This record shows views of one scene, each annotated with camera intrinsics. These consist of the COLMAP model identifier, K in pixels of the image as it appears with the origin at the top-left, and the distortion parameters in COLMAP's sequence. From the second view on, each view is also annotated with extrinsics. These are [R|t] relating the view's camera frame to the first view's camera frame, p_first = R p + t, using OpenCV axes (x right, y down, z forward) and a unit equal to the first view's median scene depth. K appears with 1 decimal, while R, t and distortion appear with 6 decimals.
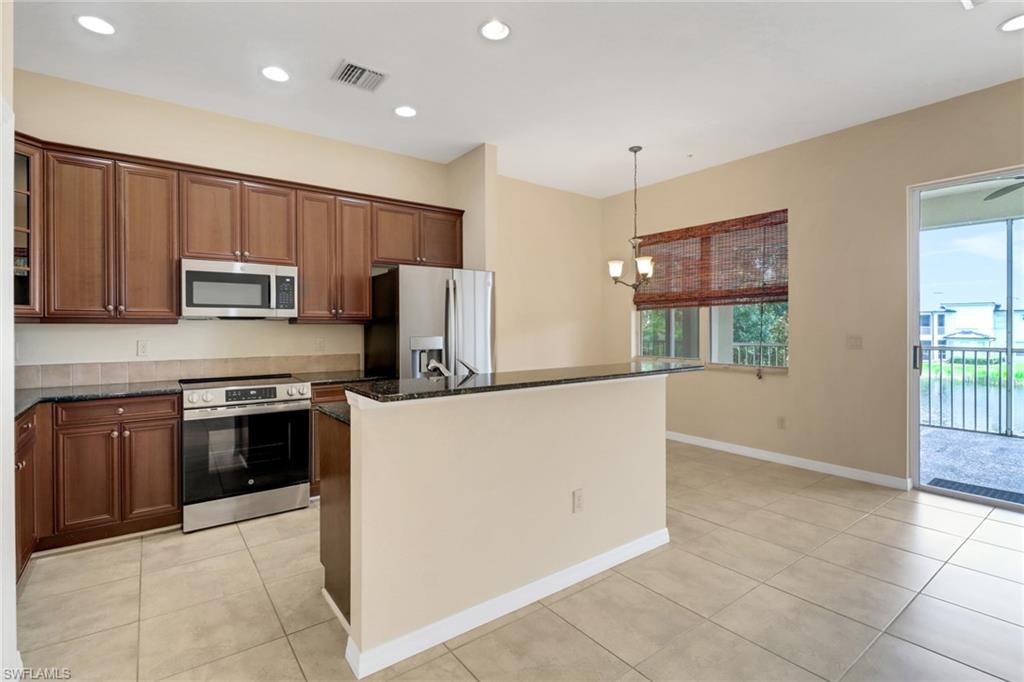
lens RADIAL K [[500.3, 0, 509.0], [0, 500.3, 338.2], [0, 0, 1]] dist [0.005854, -0.008501]
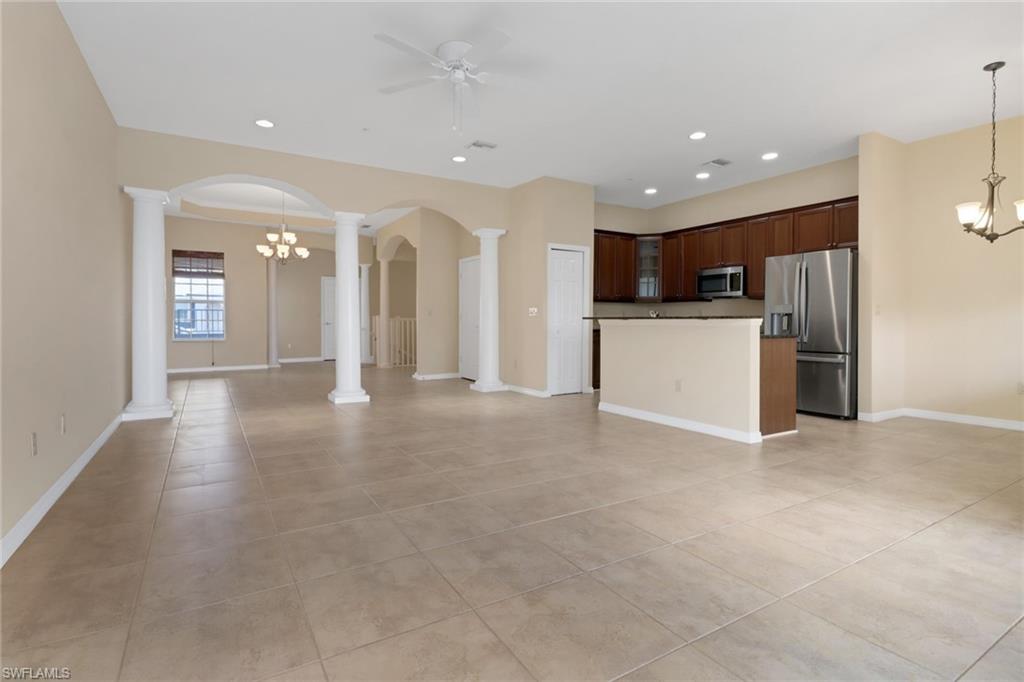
lens RADIAL K [[500.3, 0, 512.6], [0, 500.3, 331.8], [0, 0, 1]] dist [0.005854, -0.008501]
pose [[-0.094255, 0.025442, -0.995223, 1.242141], [-0.028479, 0.999195, 0.028241, 0.051564], [0.995141, 0.031005, -0.093455, 0.339896]]
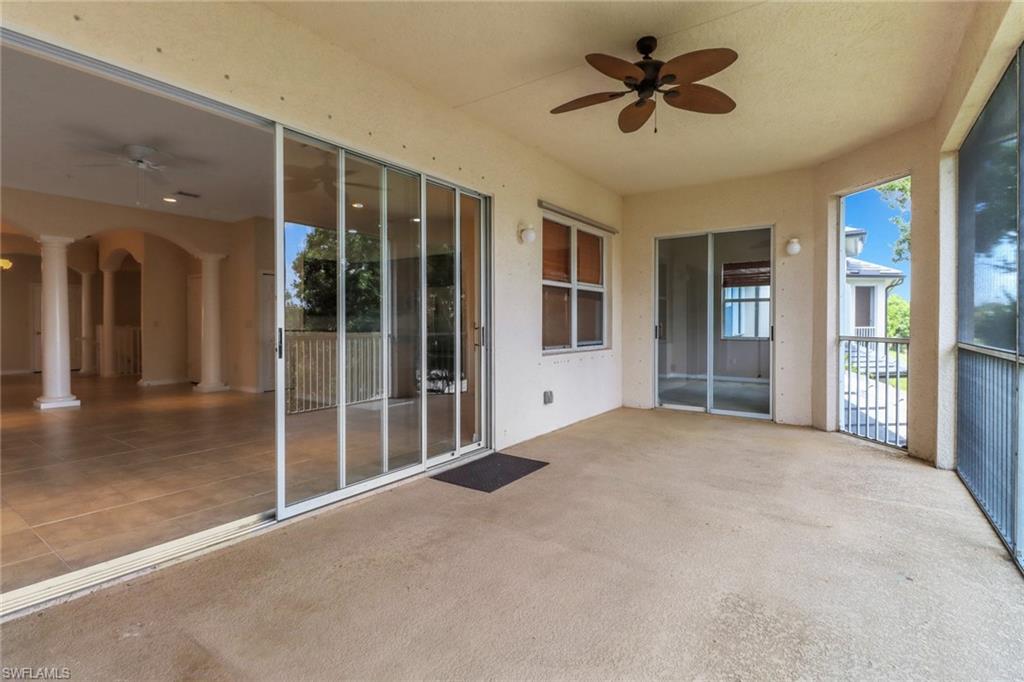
lens RADIAL K [[489.9, 0, 513.5], [0, 489.9, 331.2], [0, 0, 1]] dist [-0.014455, -0.001628]
pose [[0.315348, 0.020869, -0.948747, 1.777772], [-0.023090, 0.999631, 0.014313, 0.007097], [0.948695, 0.017393, 0.315713, 0.633511]]
